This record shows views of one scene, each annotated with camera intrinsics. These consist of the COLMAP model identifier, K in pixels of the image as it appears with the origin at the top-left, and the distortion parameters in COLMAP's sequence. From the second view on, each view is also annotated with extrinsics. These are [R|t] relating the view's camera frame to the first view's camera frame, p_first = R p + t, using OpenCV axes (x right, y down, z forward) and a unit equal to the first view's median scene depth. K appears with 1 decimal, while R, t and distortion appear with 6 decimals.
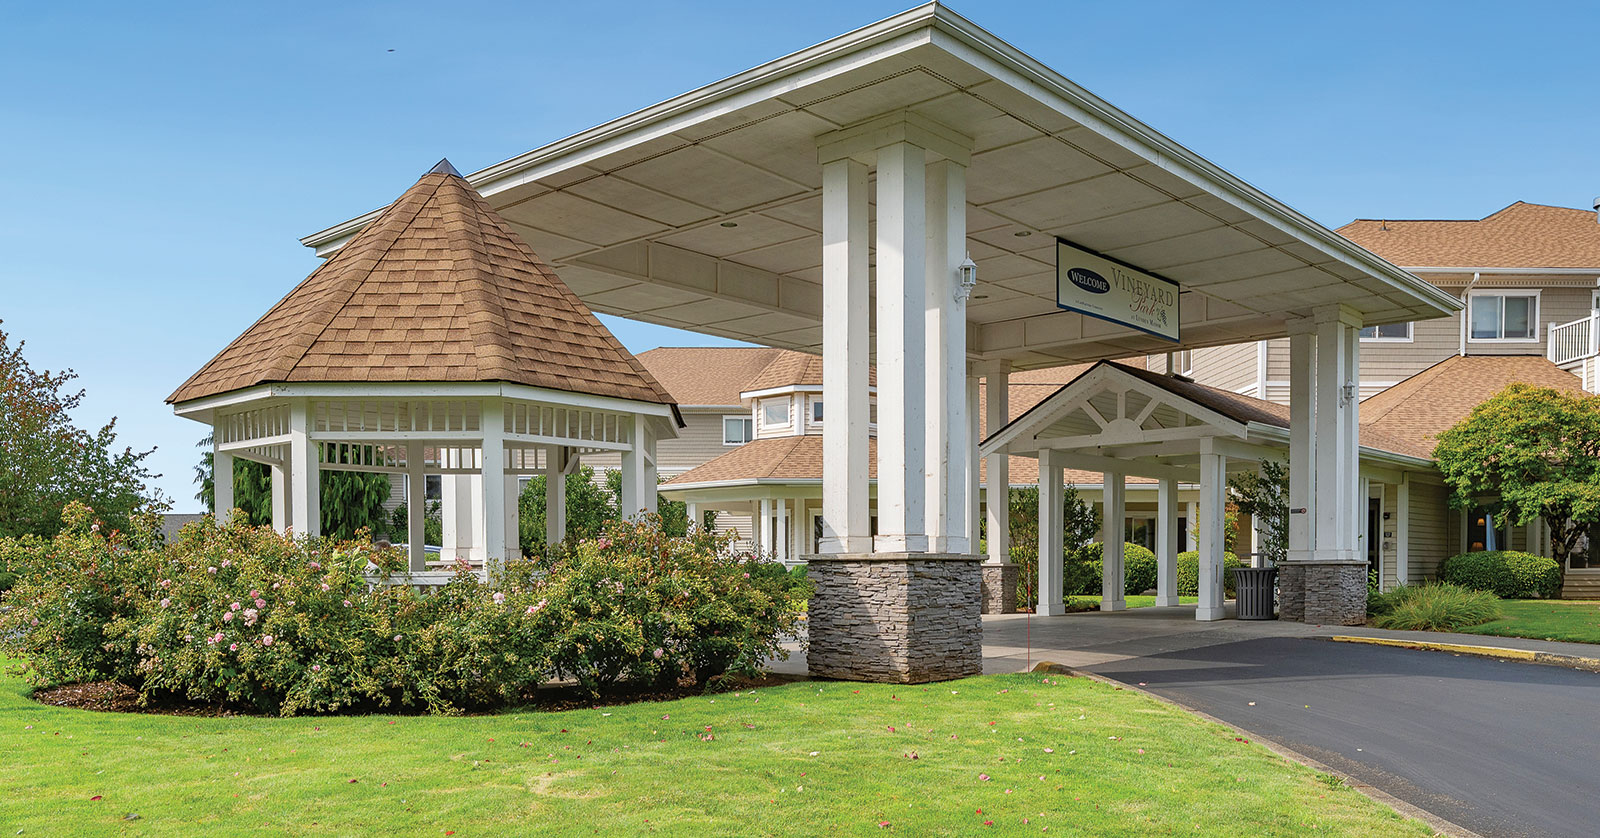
lens RADIAL K [[1231.1, 0, 800.0], [0, 1231.1, 419.0], [0, 0, 1]] dist [-0.000617, -0.000043]
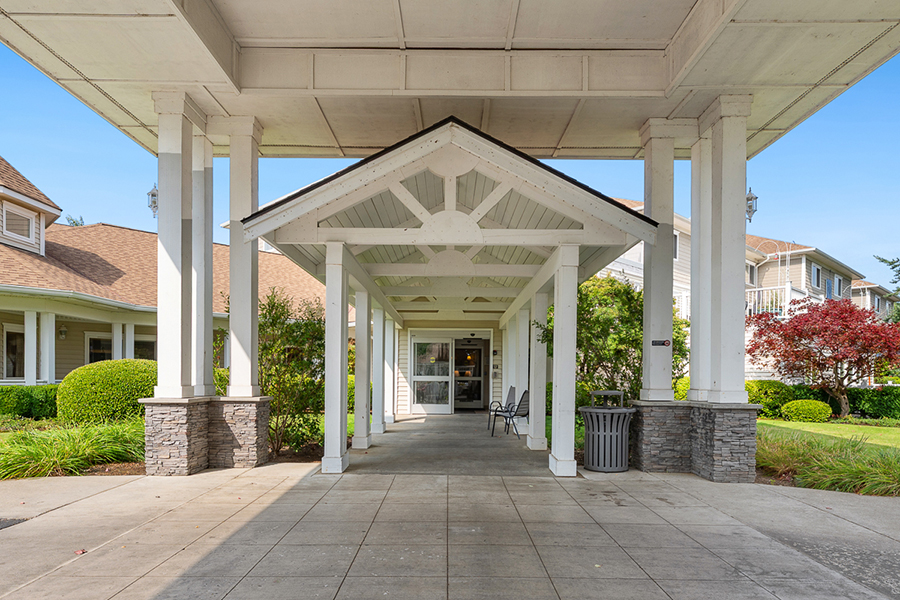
lens RADIAL K [[577.7, 0, 449.8], [0, 577.7, 378.5], [0, 0, 1]] dist [0.000797, 0.000170]
pose [[0.747391, 0.008971, 0.664324, 0.024365], [-0.092524, 0.991570, 0.090704, 0.065155], [-0.657910, -0.129258, 0.741921, 0.676804]]
